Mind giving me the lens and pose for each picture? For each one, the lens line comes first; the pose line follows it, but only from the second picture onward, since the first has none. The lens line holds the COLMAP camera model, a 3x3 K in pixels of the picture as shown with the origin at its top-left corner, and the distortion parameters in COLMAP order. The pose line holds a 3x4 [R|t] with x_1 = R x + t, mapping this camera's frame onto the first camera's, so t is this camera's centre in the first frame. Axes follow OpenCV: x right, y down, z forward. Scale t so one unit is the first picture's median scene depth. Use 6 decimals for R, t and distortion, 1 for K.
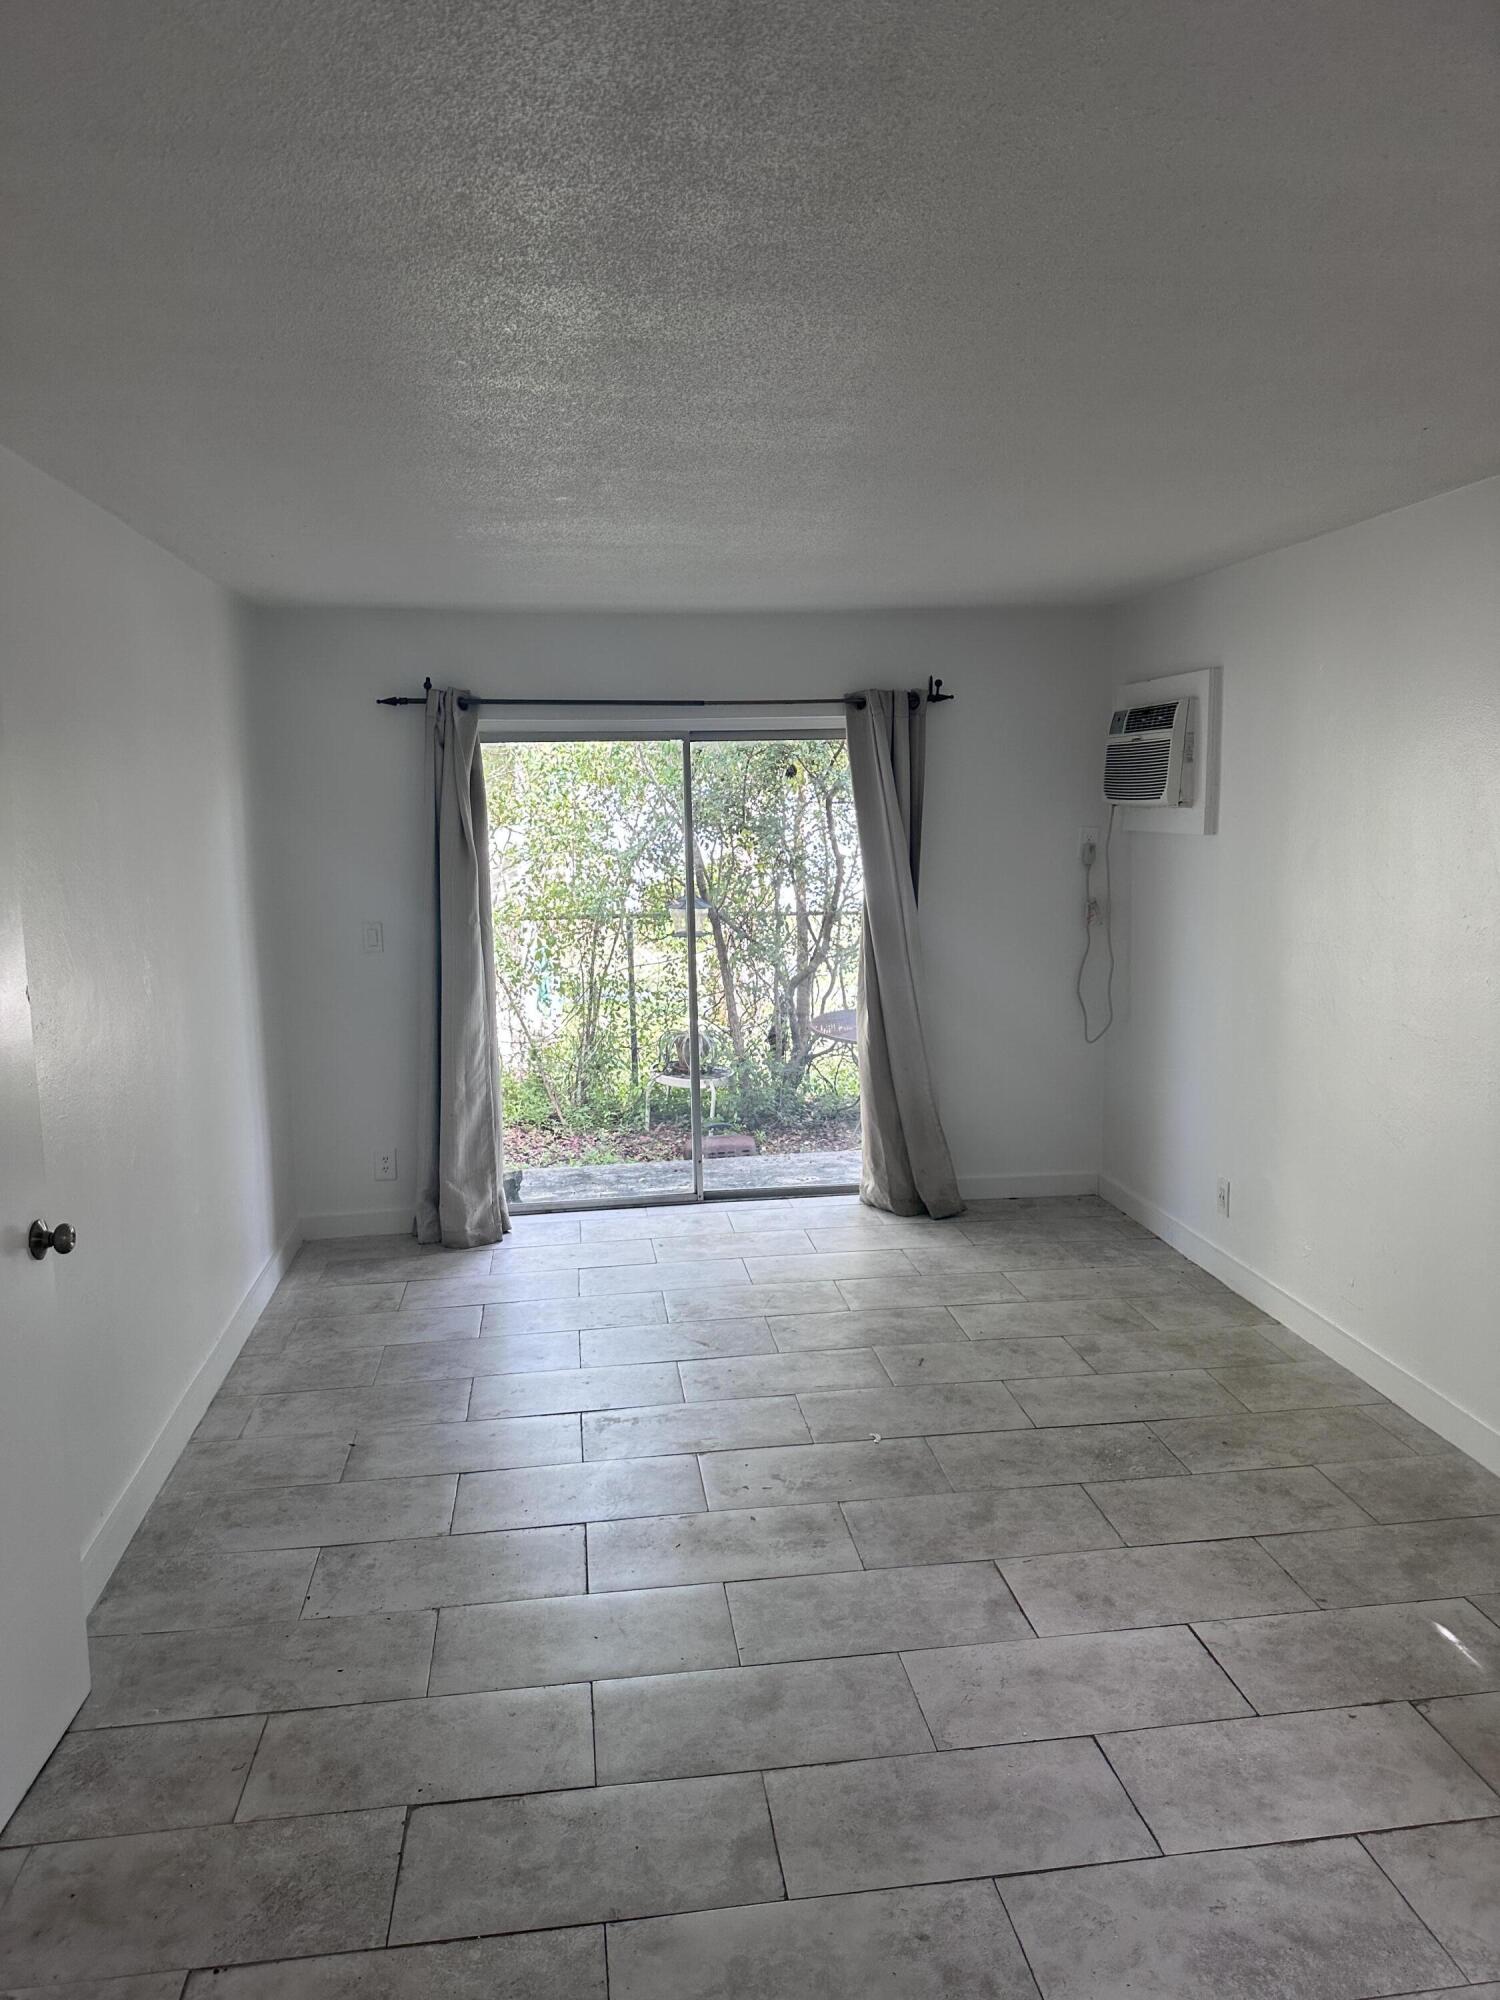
lens RADIAL K [[1398.9, 0, 746.9], [0, 1398.9, 997.9], [0, 0, 1]] dist [-0.054399, -0.005184]
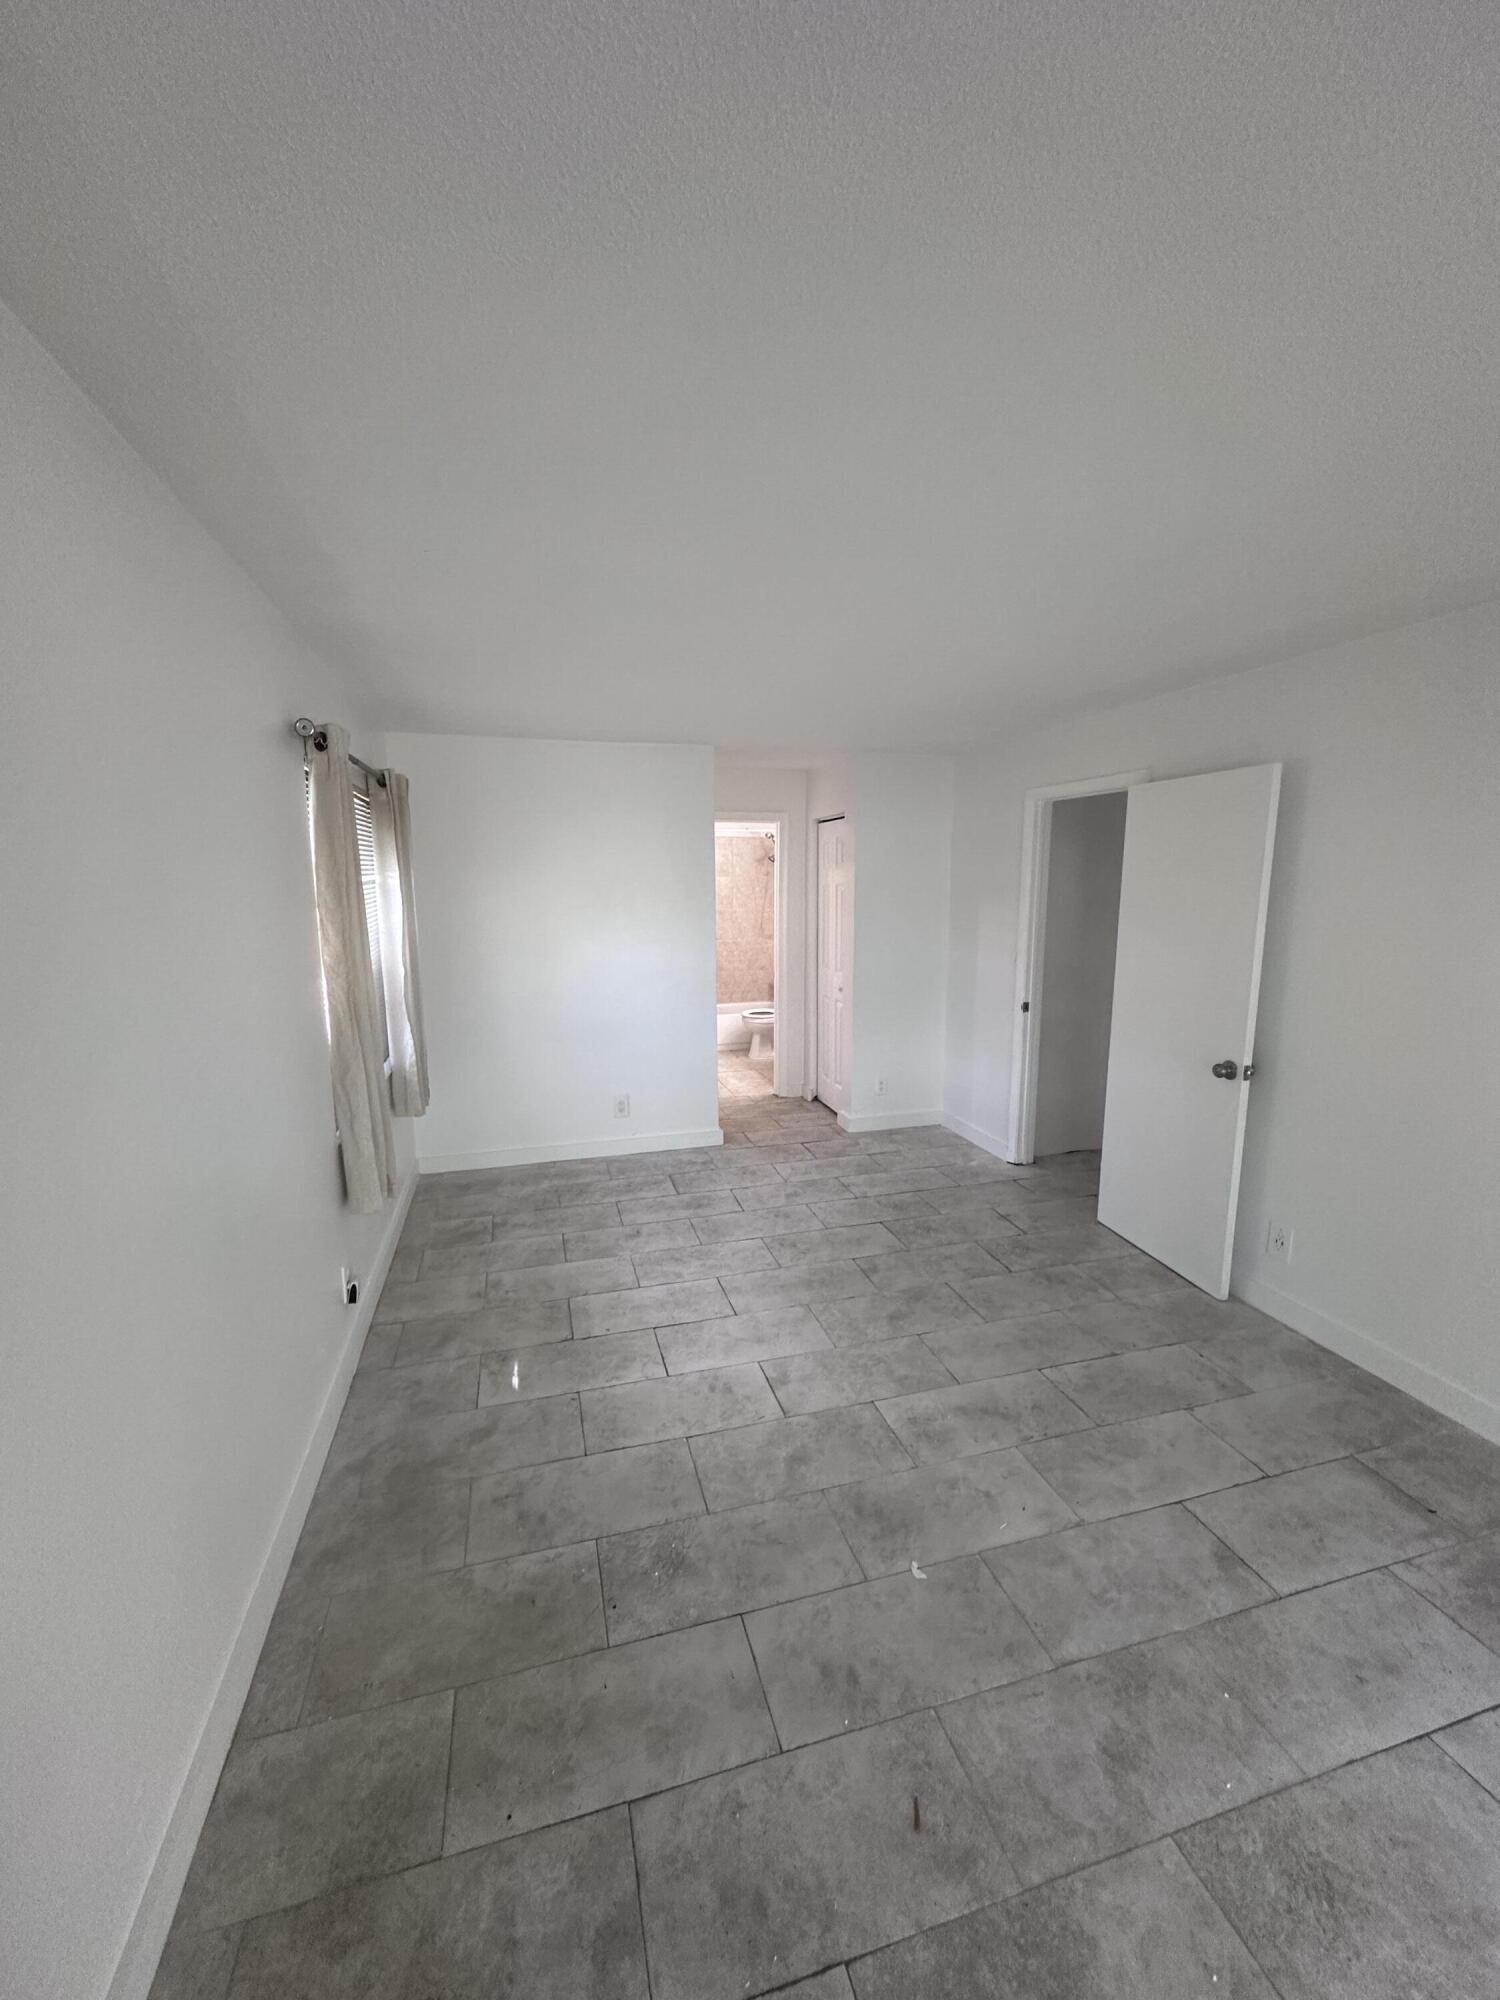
lens RADIAL K [[800.3, 0, 746.6], [0, 800.3, 1007.3], [0, 0, 1]] dist [-0.002257, -0.000679]
pose [[-0.989744, 0.051438, -0.133269, 0.322194], [0.009756, 0.955083, 0.296177, -0.245667], [0.142518, 0.291839, -0.945790, 1.739467]]
